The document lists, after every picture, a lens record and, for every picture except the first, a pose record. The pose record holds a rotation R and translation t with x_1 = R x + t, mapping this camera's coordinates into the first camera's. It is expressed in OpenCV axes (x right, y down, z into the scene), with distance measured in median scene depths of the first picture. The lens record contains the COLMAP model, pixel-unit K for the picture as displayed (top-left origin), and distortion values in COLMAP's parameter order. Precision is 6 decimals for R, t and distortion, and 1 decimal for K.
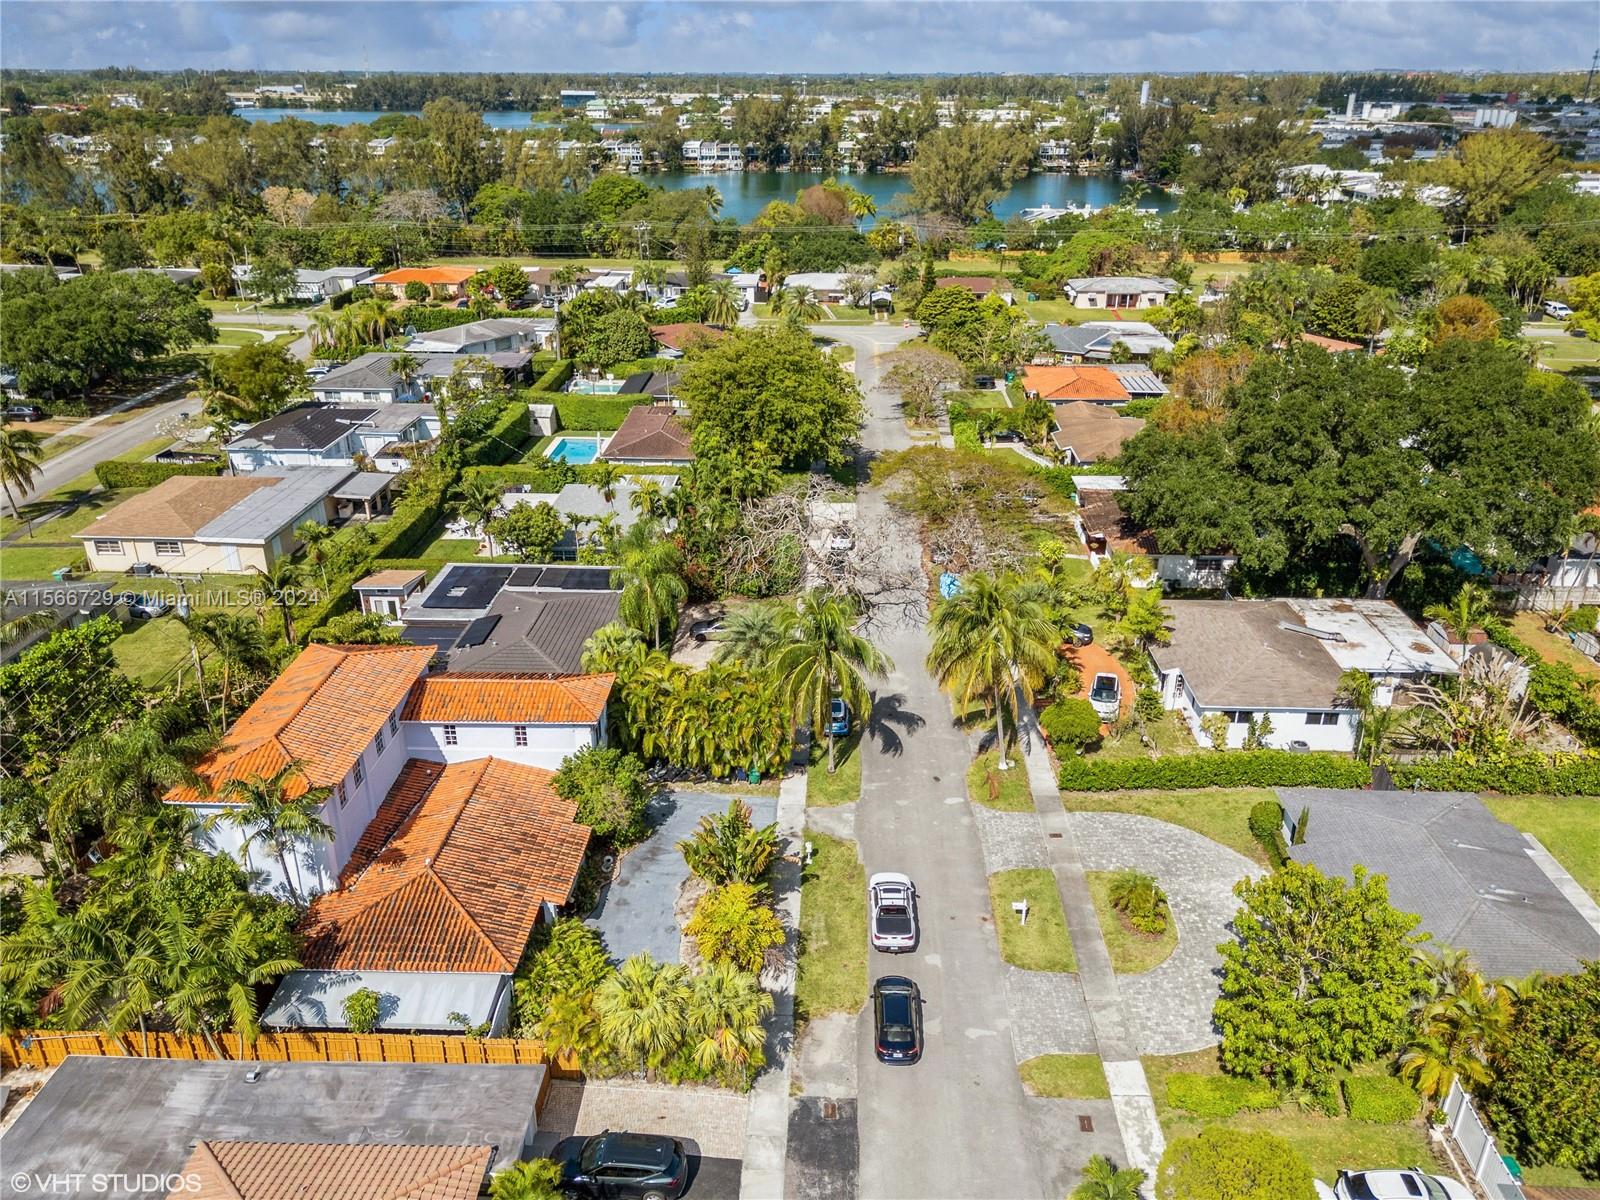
lens RADIAL K [[1157.4, 0, 803.0], [0, 1157.4, 613.7], [0, 0, 1]] dist [0.082422, -0.081038]
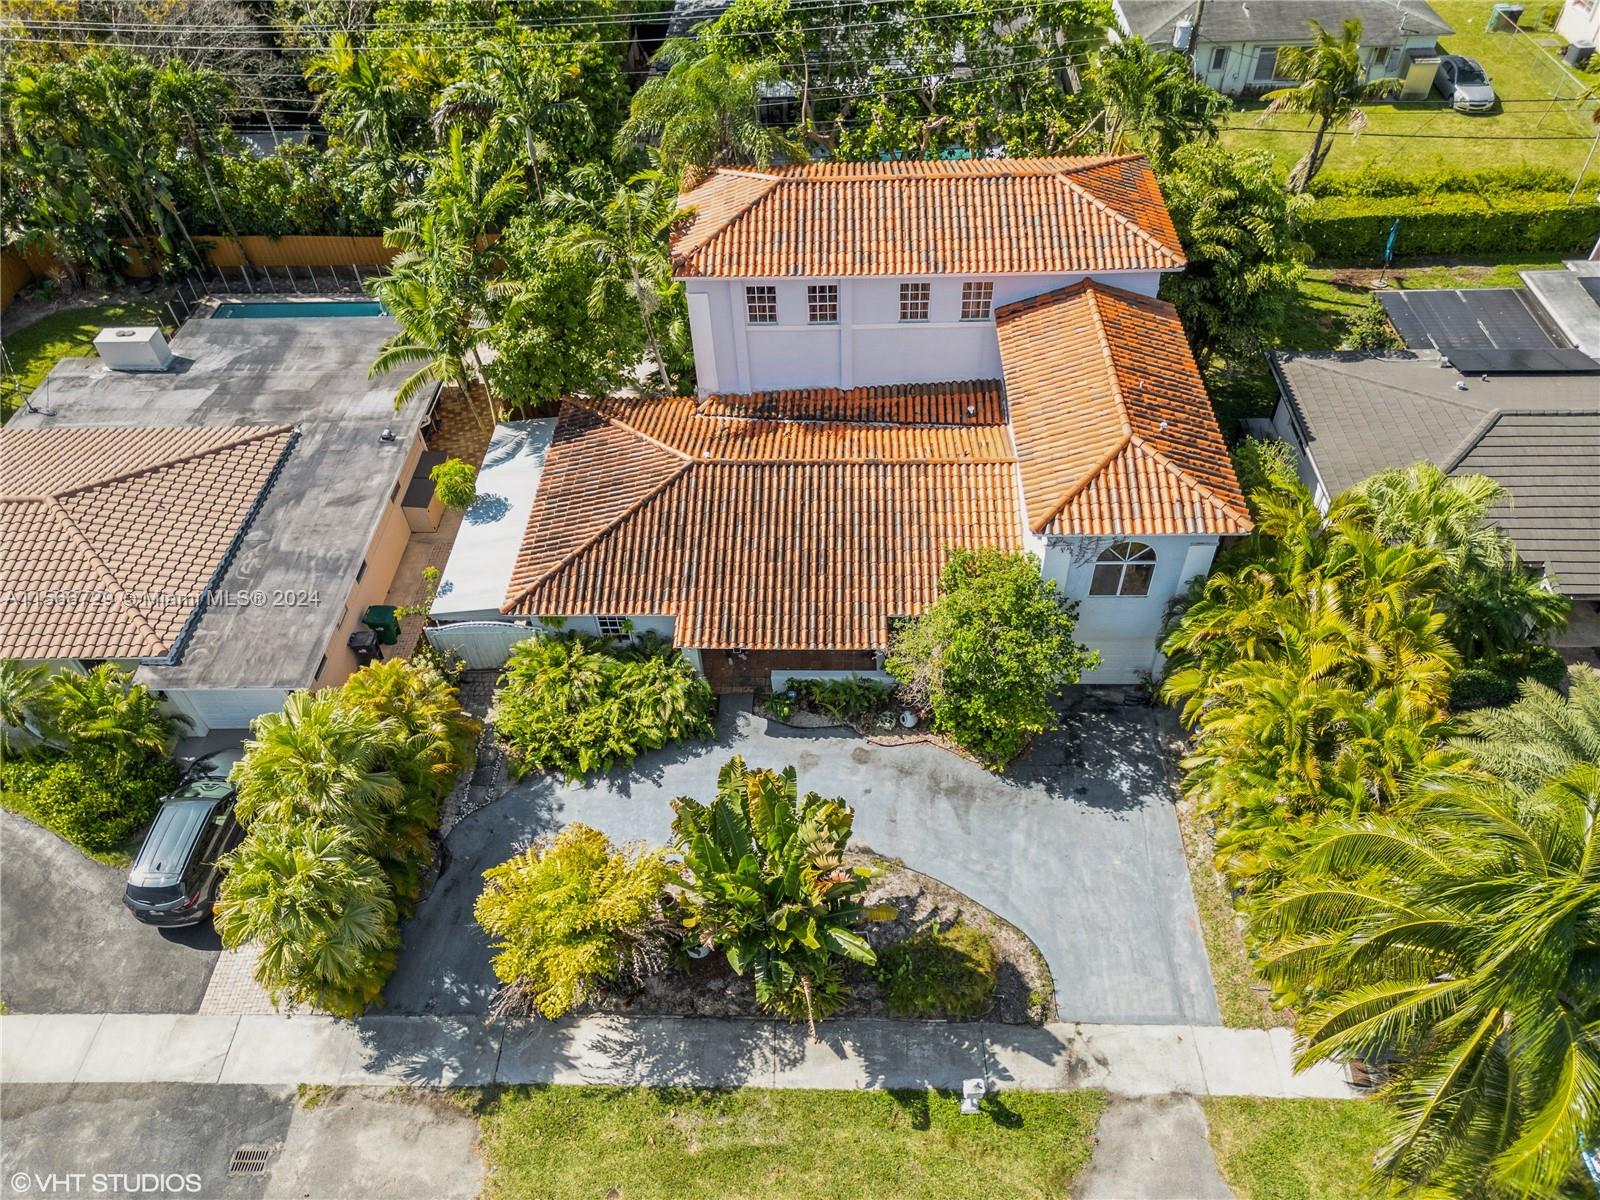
lens RADIAL K [[1157.4, 0, 803.0], [0, 1157.4, 613.7], [0, 0, 1]] dist [0.082422, -0.081038]
pose [[0.012545, 0.721130, -0.692687, 0.092147], [-0.392055, 0.640820, 0.660033, -0.085947], [0.919856, 0.263291, 0.290762, 0.411529]]
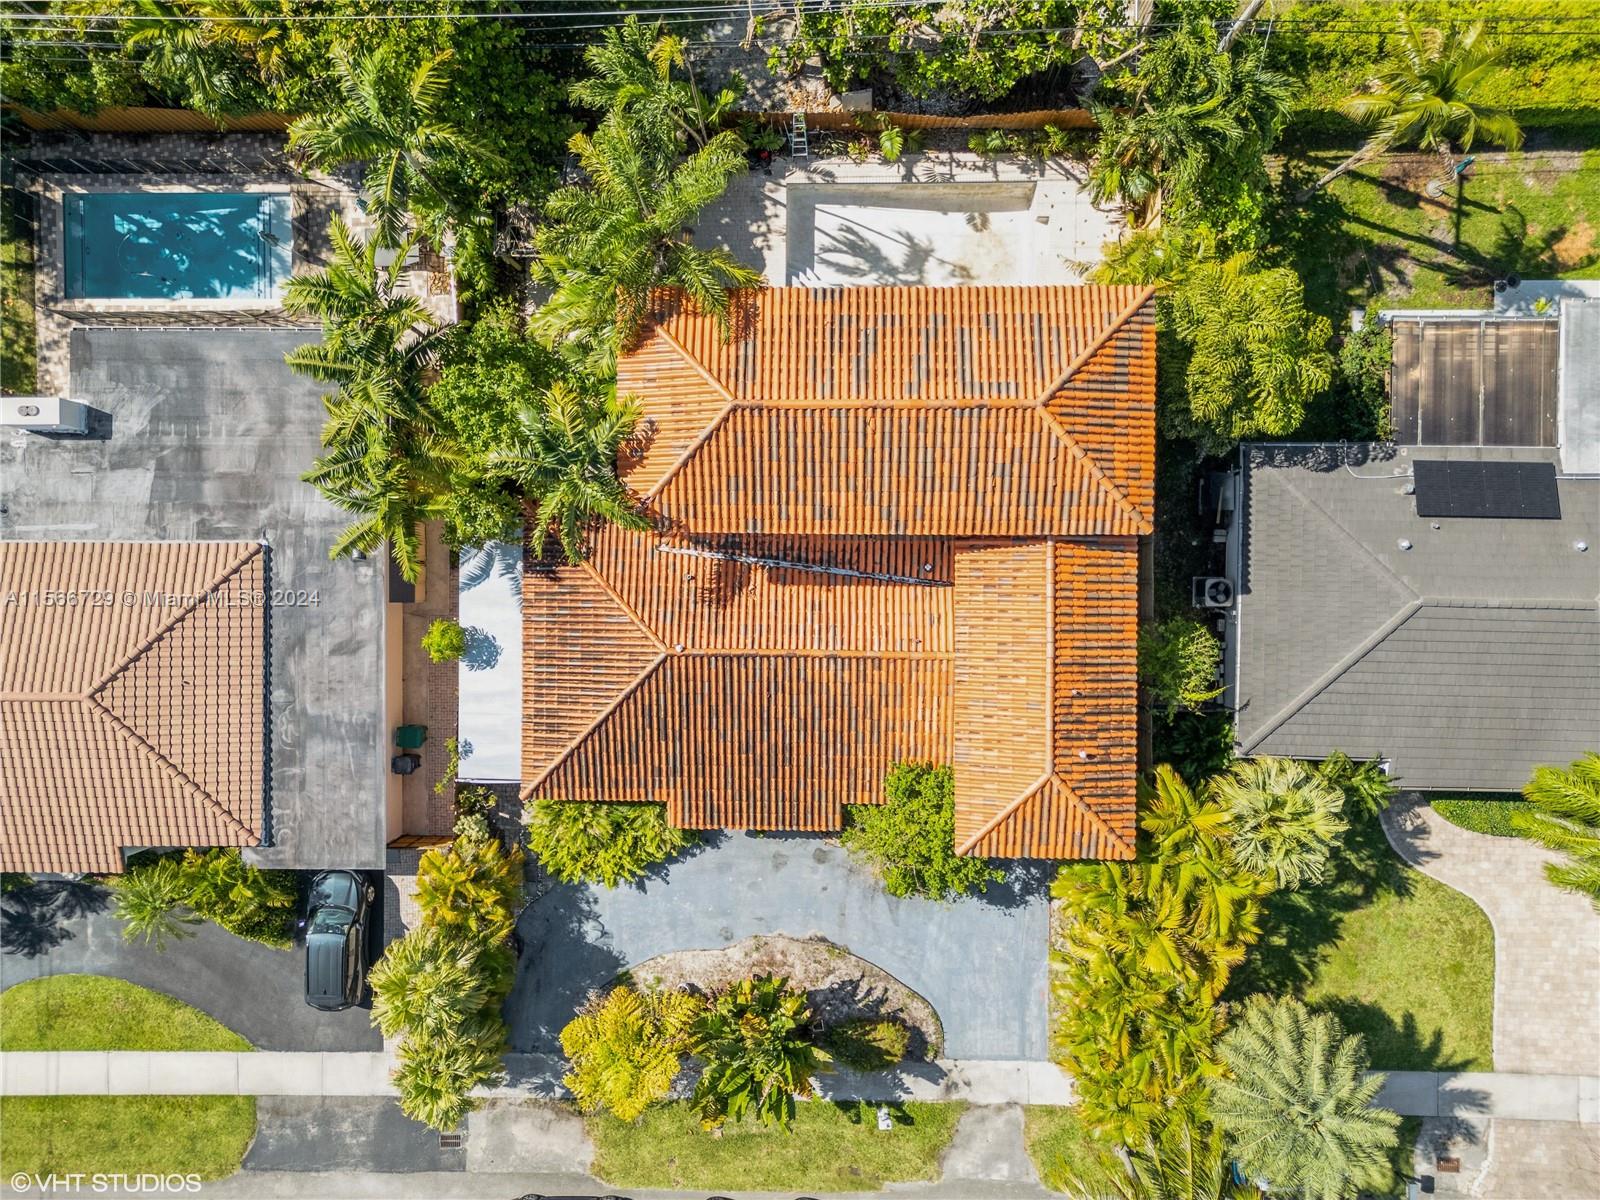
lens RADIAL K [[1157.4, 0, 803.0], [0, 1157.4, 613.7], [0, 0, 1]] dist [0.082422, -0.081038]
pose [[0.035642, 0.998796, 0.033705, -0.170033], [-0.400925, -0.016603, 0.915961, -0.216912], [0.915417, -0.046160, 0.399850, 0.367202]]
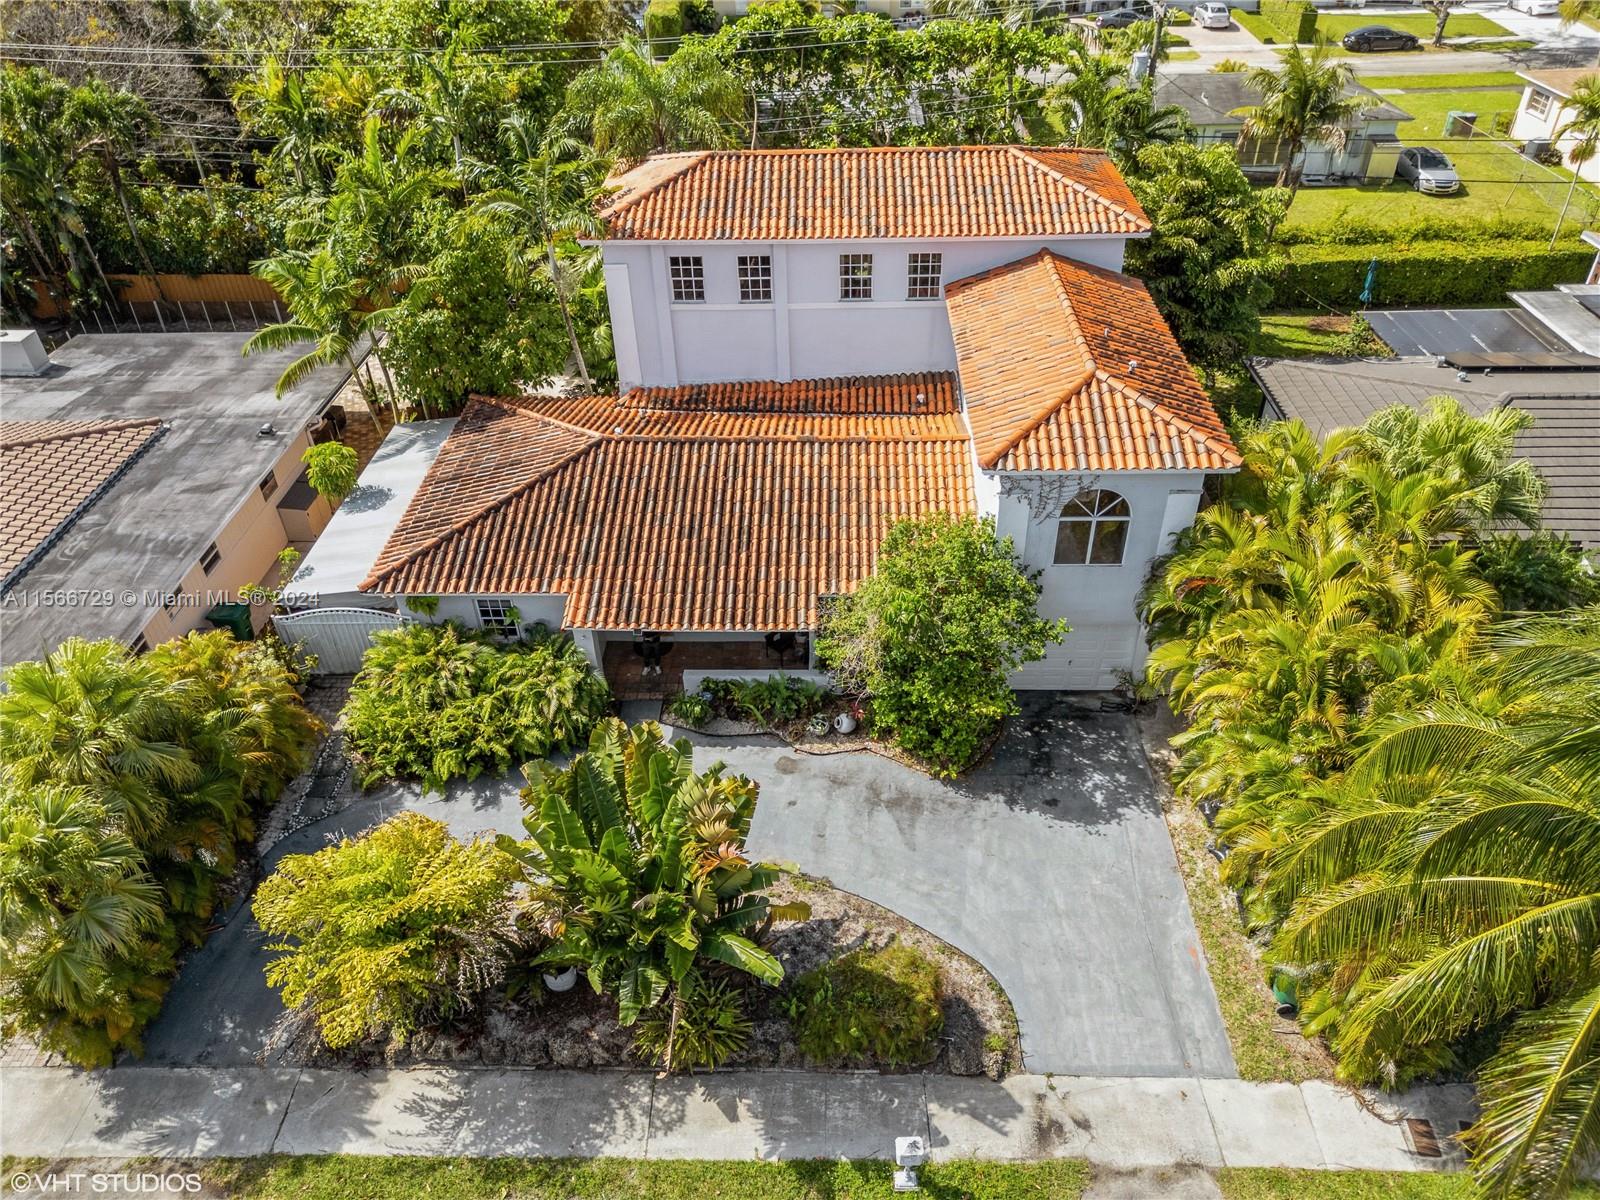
lens RADIAL K [[1151.4, 0, 809.9], [0, 1151.4, 606.1], [0, 0, 1]] dist [0.079595, -0.084254]
pose [[0.017777, 0.595775, -0.802955, 0.089110], [-0.405051, 0.738521, 0.538999, -0.032984], [0.914121, 0.315656, 0.254448, 0.451340]]
